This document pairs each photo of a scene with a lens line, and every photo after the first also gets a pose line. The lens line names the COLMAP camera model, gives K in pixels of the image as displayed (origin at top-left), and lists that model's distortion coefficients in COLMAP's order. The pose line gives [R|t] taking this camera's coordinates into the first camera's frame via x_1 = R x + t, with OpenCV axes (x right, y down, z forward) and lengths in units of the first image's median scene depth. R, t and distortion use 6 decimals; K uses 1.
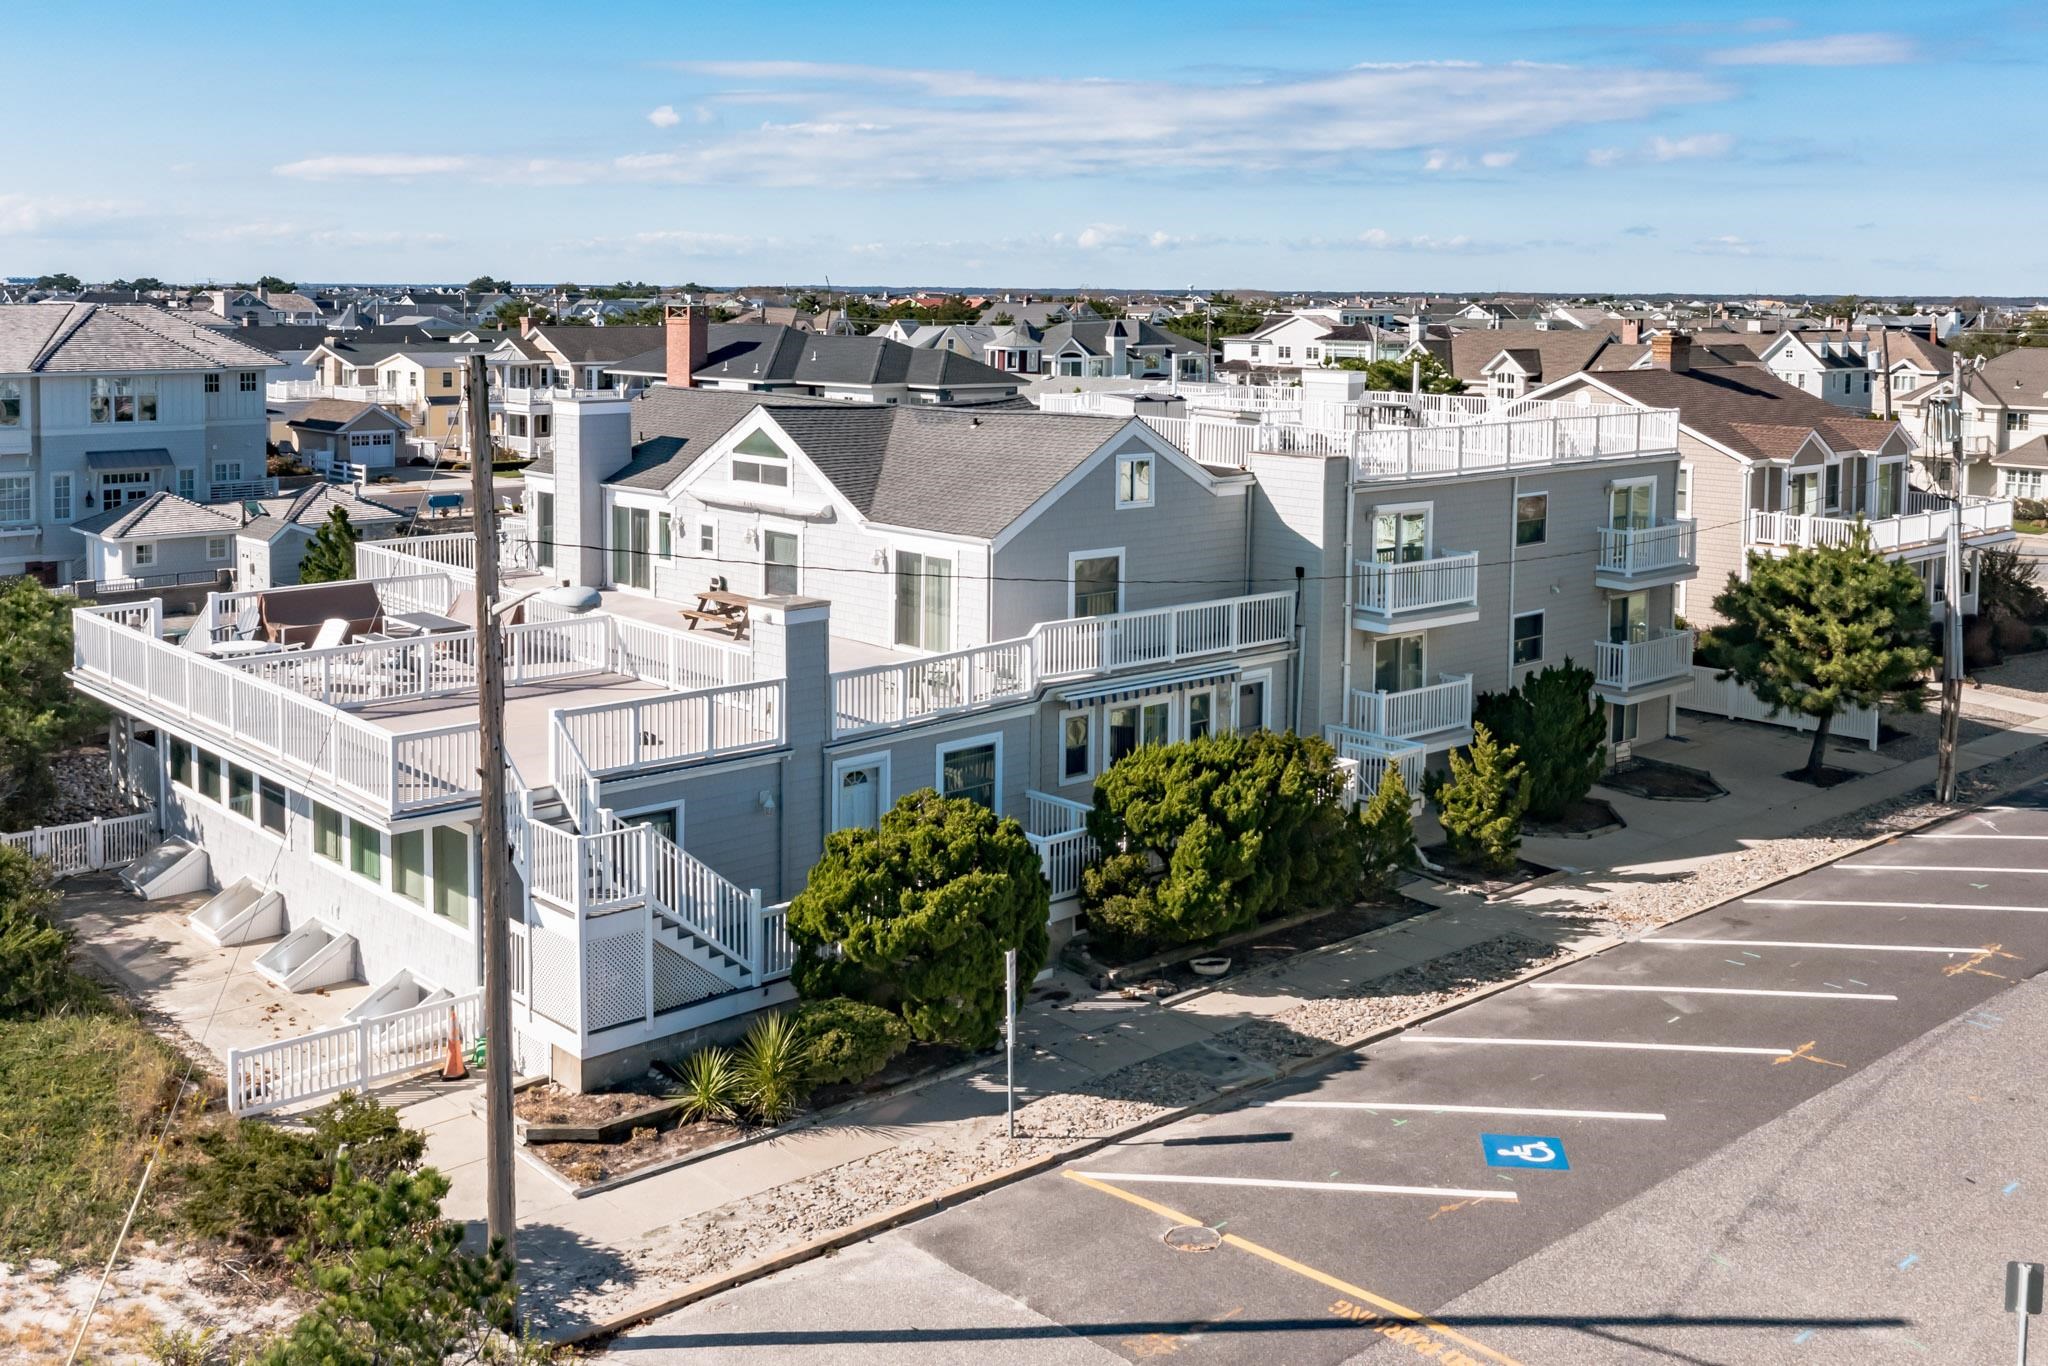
lens RADIAL K [[2019.5, 0, 1018.9], [0, 2019.5, 471.1], [0, 0, 1]] dist [-0.012304, 0.008025]
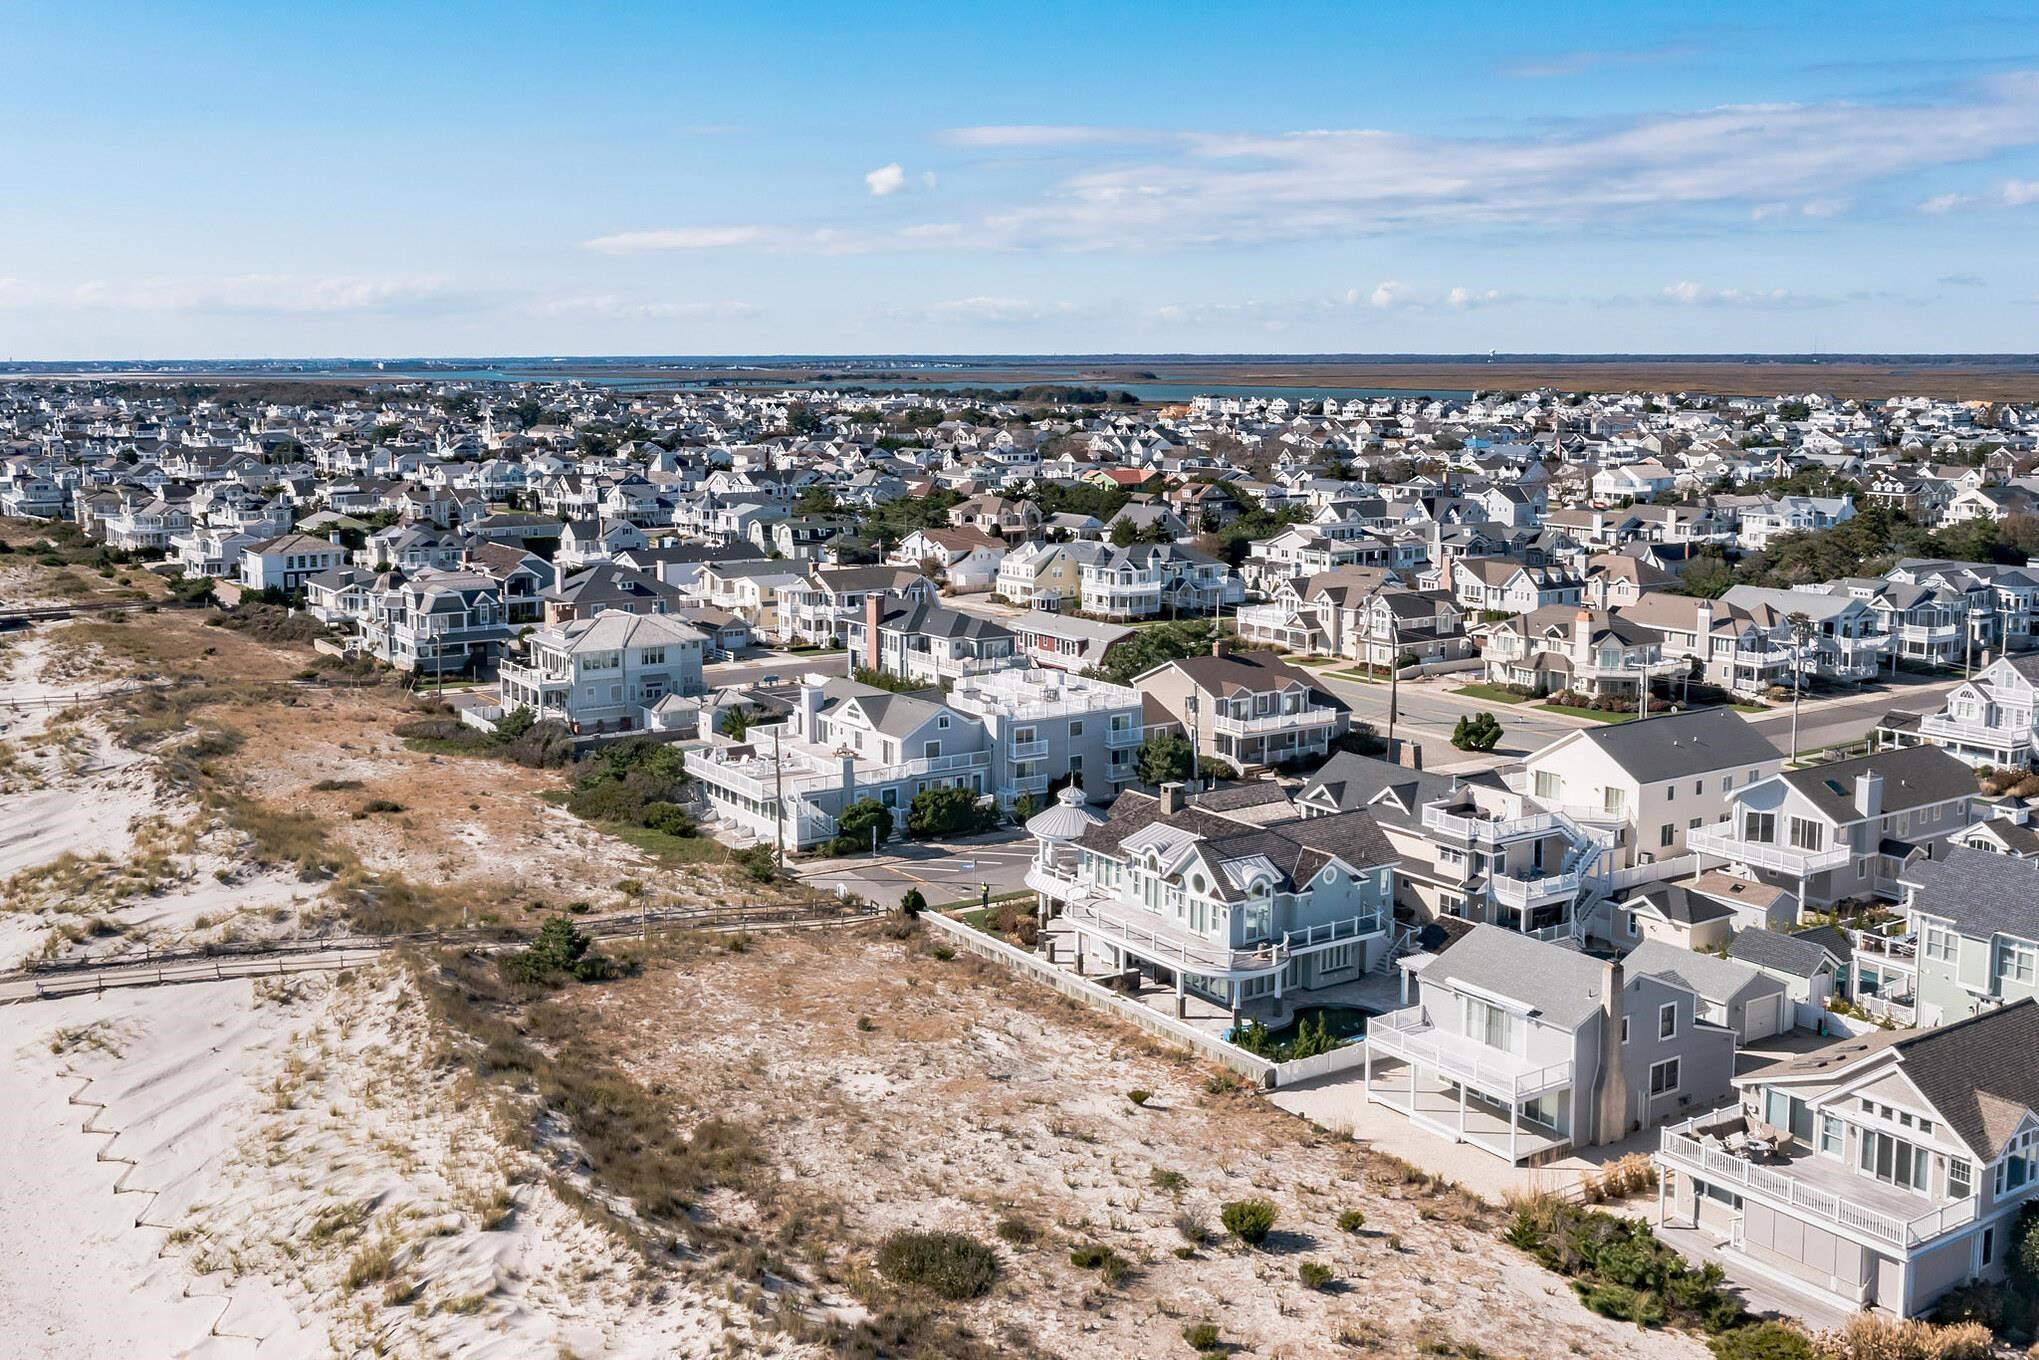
lens RADIAL K [[2015.3, 0, 1019.5], [0, 2015.3, 680.0], [0, 0, 1]] dist [-0.015268, -0.026898]
pose [[0.988127, 0.013049, -0.153087, 0.723287], [-0.001555, 0.997185, 0.074962, -0.334413], [0.153634, -0.073834, 0.985365, -2.538796]]
